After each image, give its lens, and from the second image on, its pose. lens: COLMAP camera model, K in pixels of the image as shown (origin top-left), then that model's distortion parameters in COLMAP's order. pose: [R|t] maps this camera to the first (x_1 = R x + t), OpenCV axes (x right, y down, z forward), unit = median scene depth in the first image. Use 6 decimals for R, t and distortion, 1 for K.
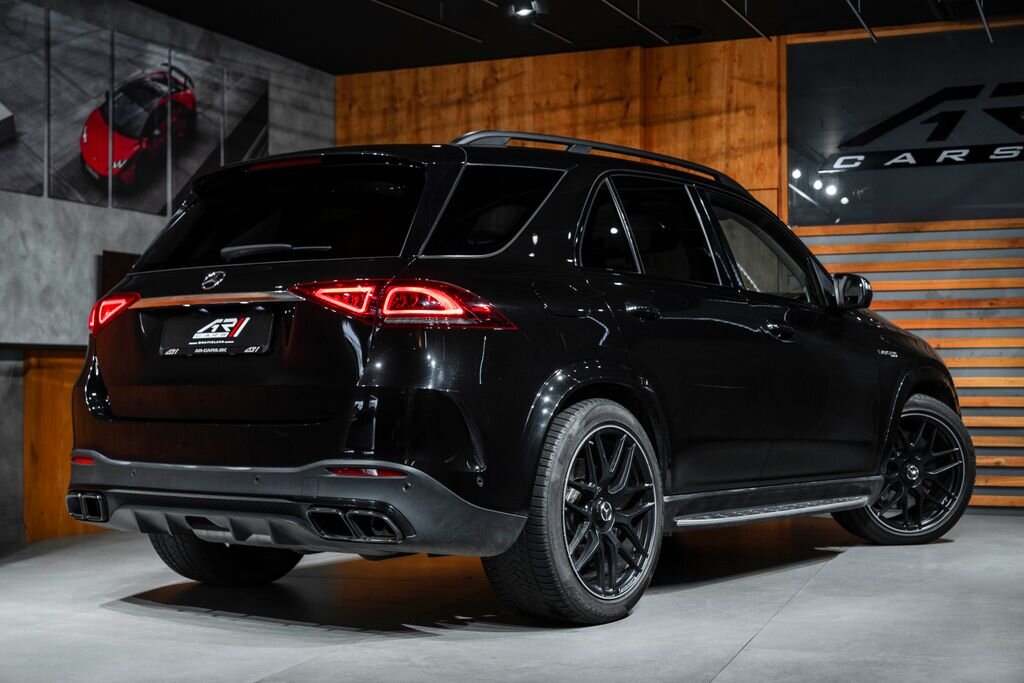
lens RADIAL K [[1535.9, 0, 512.0], [0, 1535.9, 341.5], [0, 0, 1]] dist [0.019398, 0.014694]
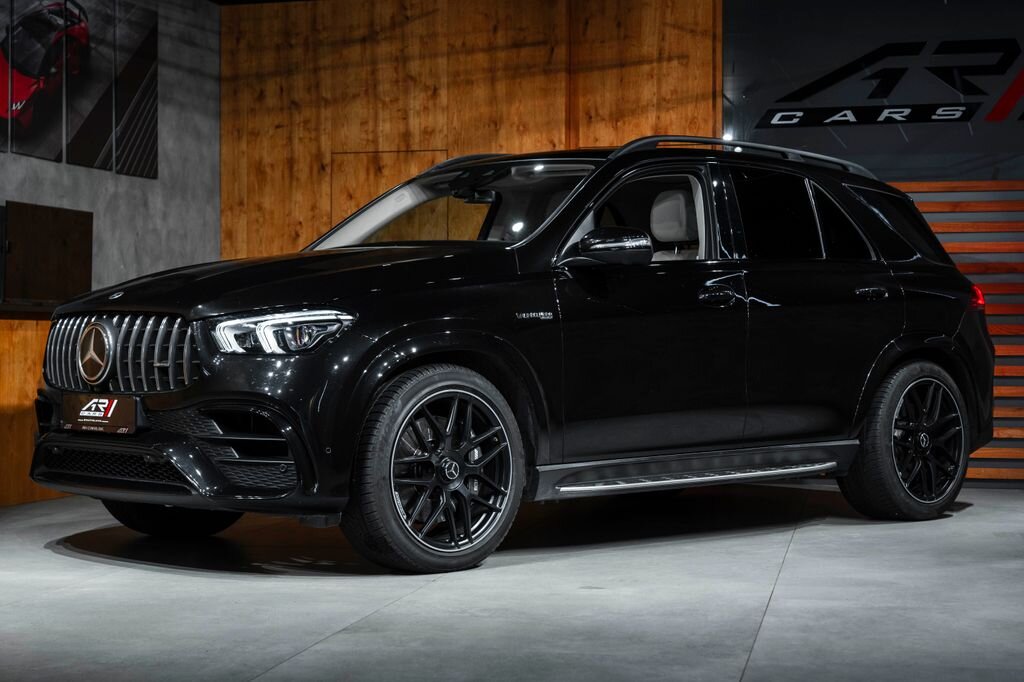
lens RADIAL K [[1855.8, 0, 512.0], [0, 1855.8, 341.0], [0, 0, 1]] dist [0.016651, 0.007897]
pose [[0.992062, 0.006897, 0.125564, -0.094294], [-0.009837, 0.999692, 0.022806, -0.003346], [-0.125368, -0.023860, 0.991823, -0.123047]]
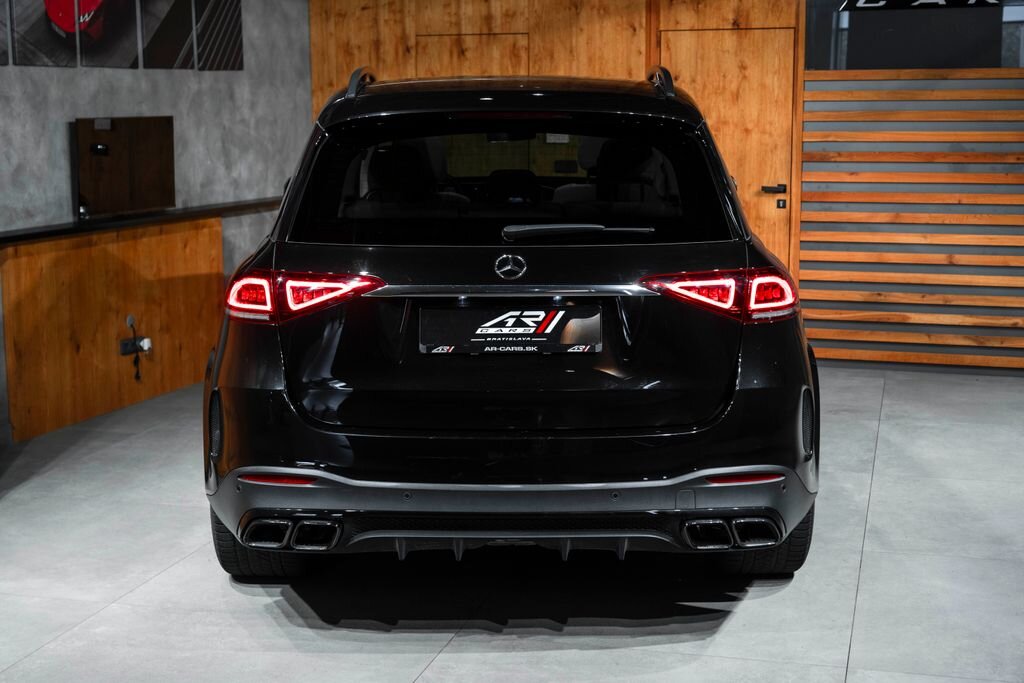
lens RADIAL K [[1535.9, 0, 512.0], [0, 1535.9, 341.5], [0, 0, 1]] dist [0.019398, 0.014694]
pose [[0.998557, -0.011398, 0.052473, -0.051043], [0.001646, 0.983250, 0.182256, -0.085221], [-0.053672, -0.181907, 0.981850, 0.059710]]
